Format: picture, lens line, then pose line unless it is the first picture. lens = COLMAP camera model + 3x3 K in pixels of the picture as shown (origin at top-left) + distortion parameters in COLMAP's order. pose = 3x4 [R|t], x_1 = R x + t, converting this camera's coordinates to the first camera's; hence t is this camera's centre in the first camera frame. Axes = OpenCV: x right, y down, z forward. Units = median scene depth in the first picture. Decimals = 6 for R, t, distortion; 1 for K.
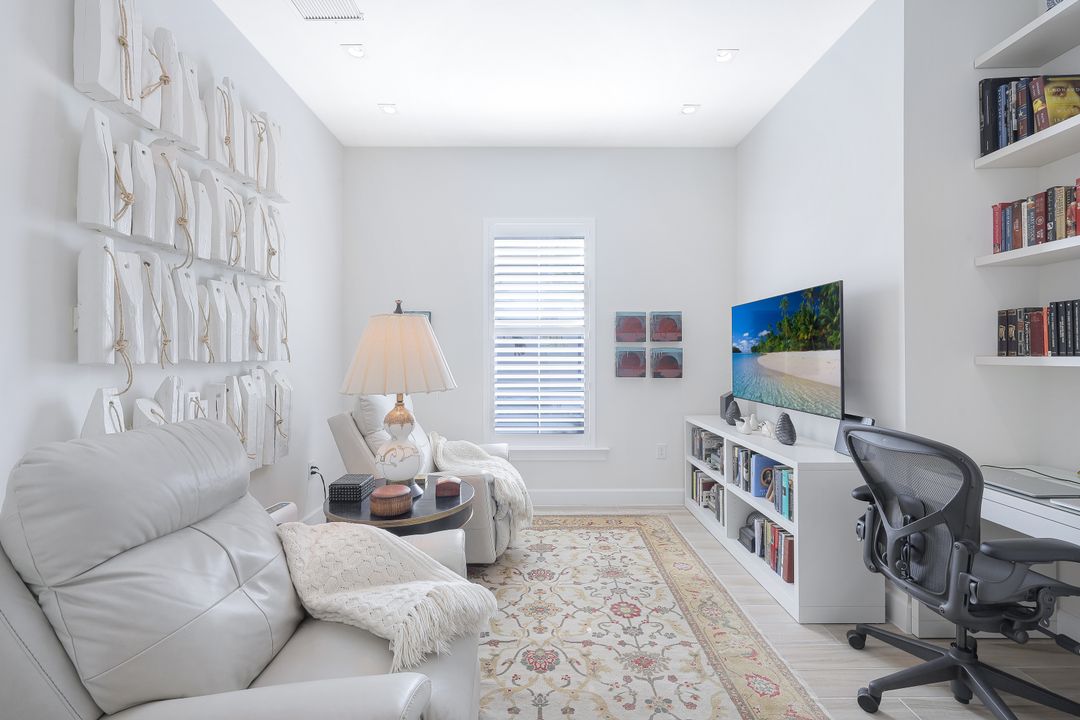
lens RADIAL K [[437.5, 0, 534.3], [0, 437.5, 340.3], [0, 0, 1]] dist [0.016435, -0.000743]
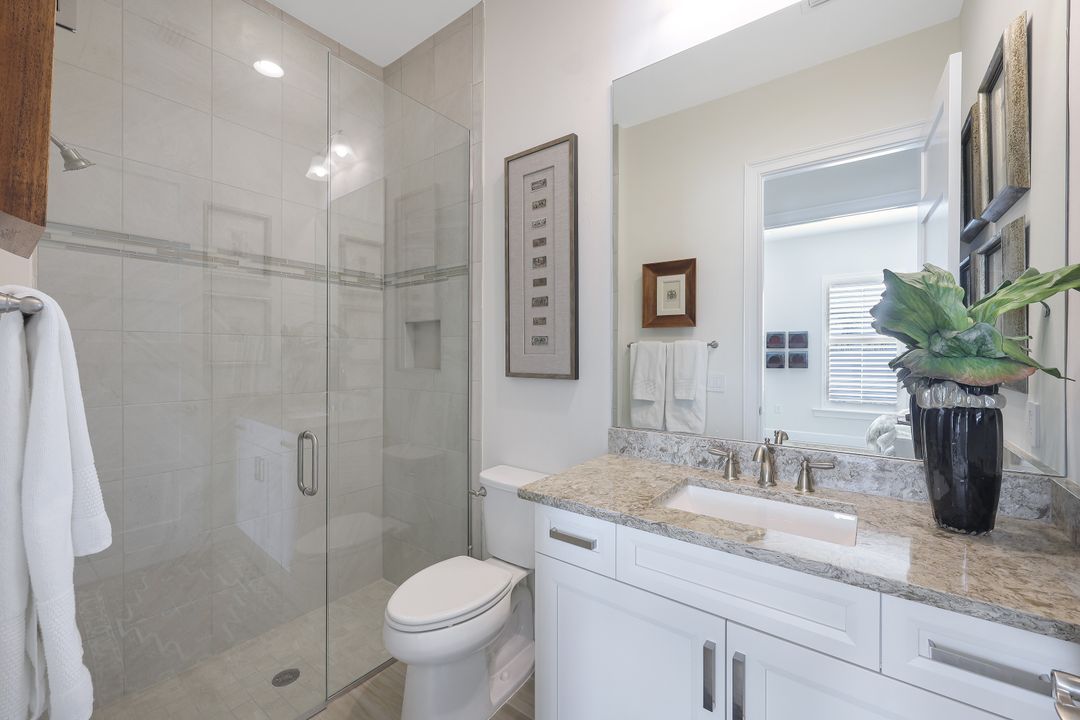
lens RADIAL K [[437.5, 0, 539.3], [0, 437.5, 354.5], [0, 0, 1]] dist [0.016435, -0.000743]
pose [[0.598872, -0.009403, 0.800790, -1.784937], [-0.000184, 0.999929, 0.011879, 0.007425], [-0.800845, -0.007261, 0.598828, 0.737381]]
